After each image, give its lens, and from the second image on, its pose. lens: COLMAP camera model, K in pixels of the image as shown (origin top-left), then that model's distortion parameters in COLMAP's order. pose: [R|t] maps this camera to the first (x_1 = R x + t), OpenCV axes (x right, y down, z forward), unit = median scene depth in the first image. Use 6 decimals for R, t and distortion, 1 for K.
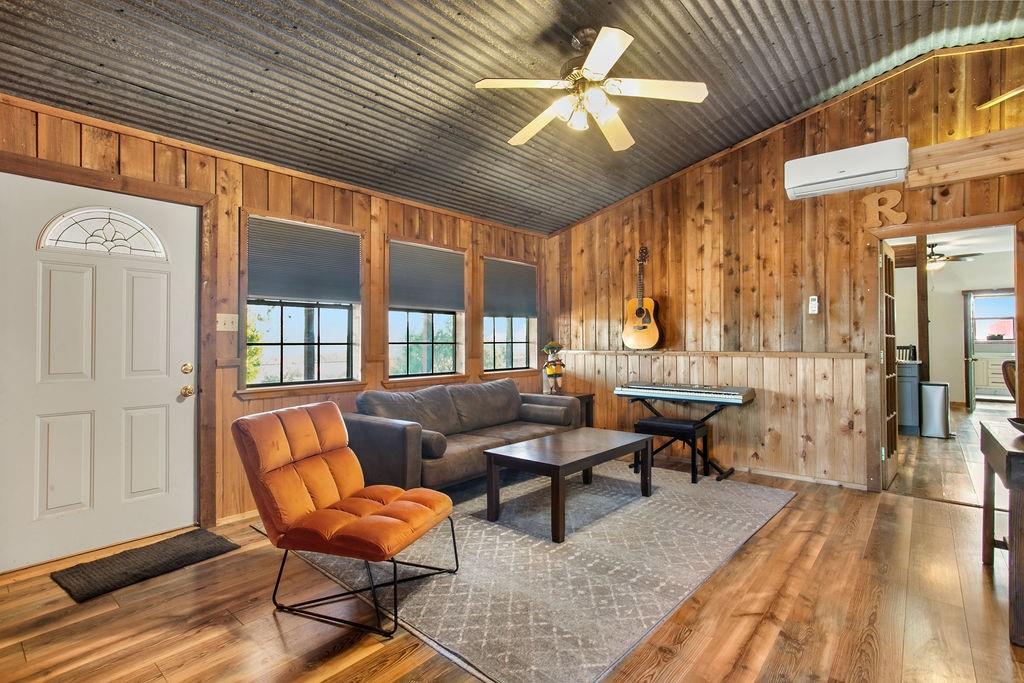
lens RADIAL K [[501.4, 0, 504.7], [0, 501.4, 338.5], [0, 0, 1]] dist [-0.066883, 0.042994]
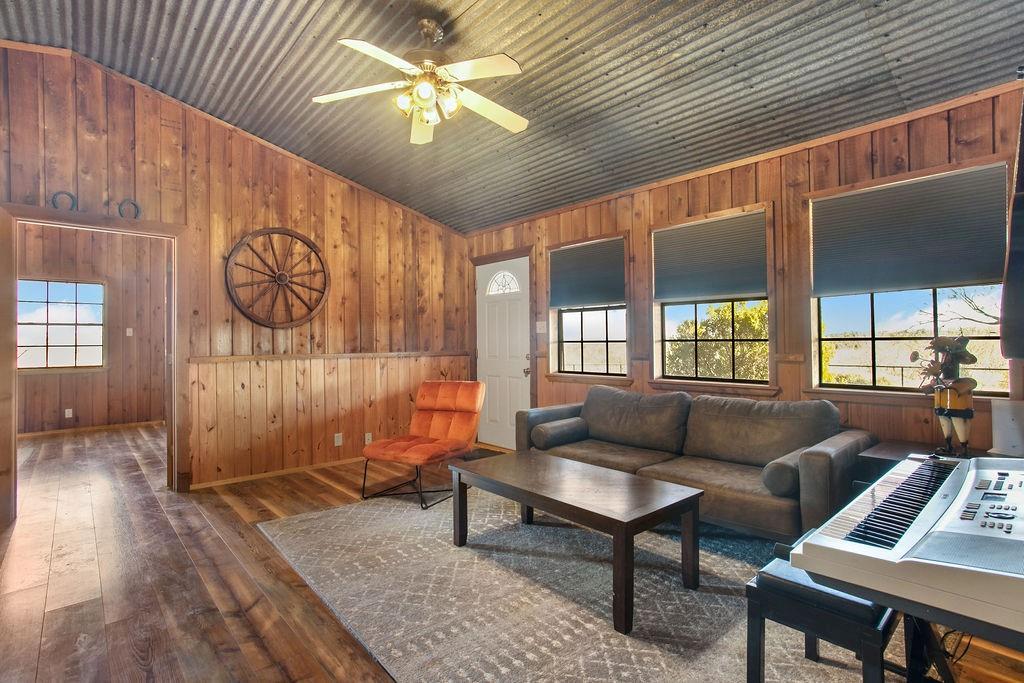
lens RADIAL K [[501.4, 0, 504.7], [0, 501.4, 338.5], [0, 0, 1]] dist [-0.066883, 0.042994]
pose [[-0.139361, -0.001355, -0.990241, 0.993287], [0.015845, 0.999868, -0.003598, 0.006053], [0.990115, -0.016192, -0.139321, 1.145953]]
